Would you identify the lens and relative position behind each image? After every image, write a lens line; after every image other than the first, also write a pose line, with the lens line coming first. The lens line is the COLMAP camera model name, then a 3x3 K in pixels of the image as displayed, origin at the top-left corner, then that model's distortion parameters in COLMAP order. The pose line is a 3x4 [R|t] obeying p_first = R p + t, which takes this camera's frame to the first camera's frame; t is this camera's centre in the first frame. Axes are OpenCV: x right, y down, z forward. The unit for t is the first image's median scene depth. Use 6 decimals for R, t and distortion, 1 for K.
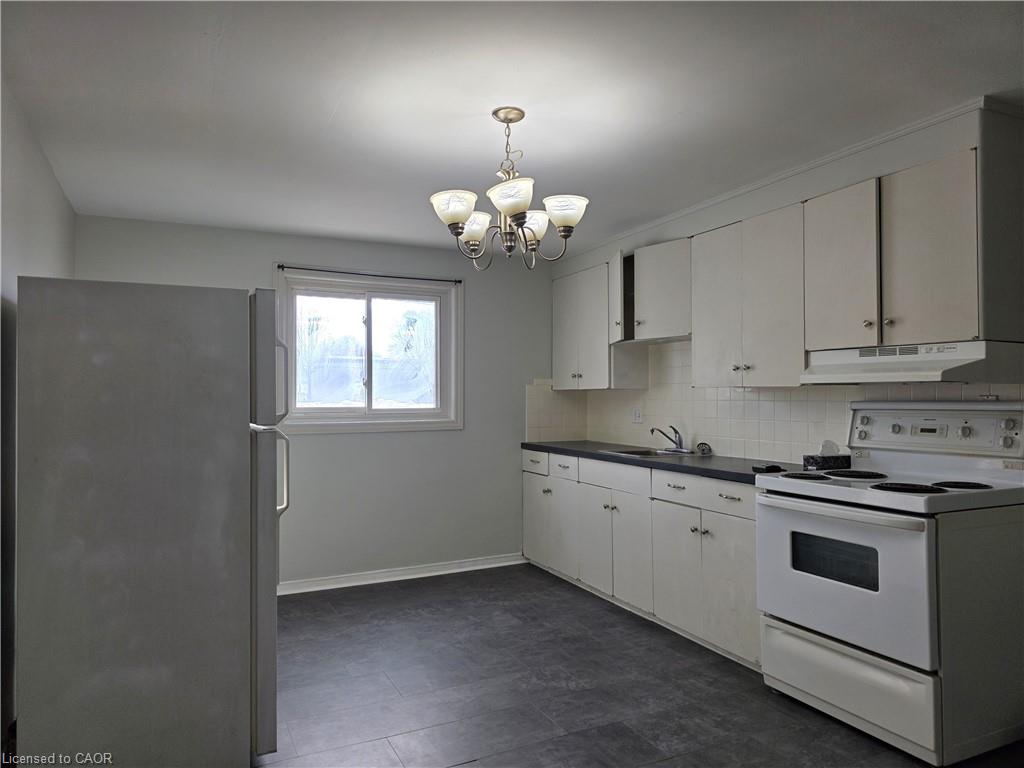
lens RADIAL K [[690.7, 0, 518.1], [0, 690.7, 387.9], [0, 0, 1]] dist [0.067668, -0.057831]
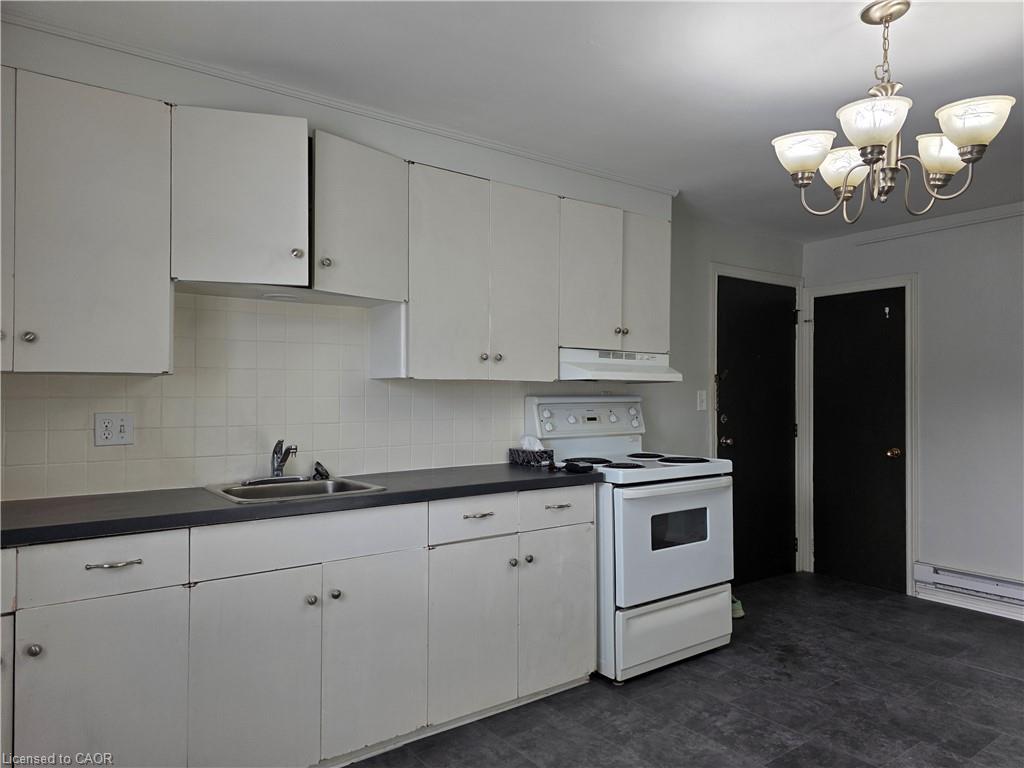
lens RADIAL K [[690.7, 0, 518.1], [0, 690.7, 387.9], [0, 0, 1]] dist [0.067668, -0.057831]
pose [[-0.186050, 0.009181, 0.982497, -0.616768], [-0.013286, 0.999841, -0.011859, 0.021221], [-0.982450, -0.015260, -0.185899, 1.377507]]
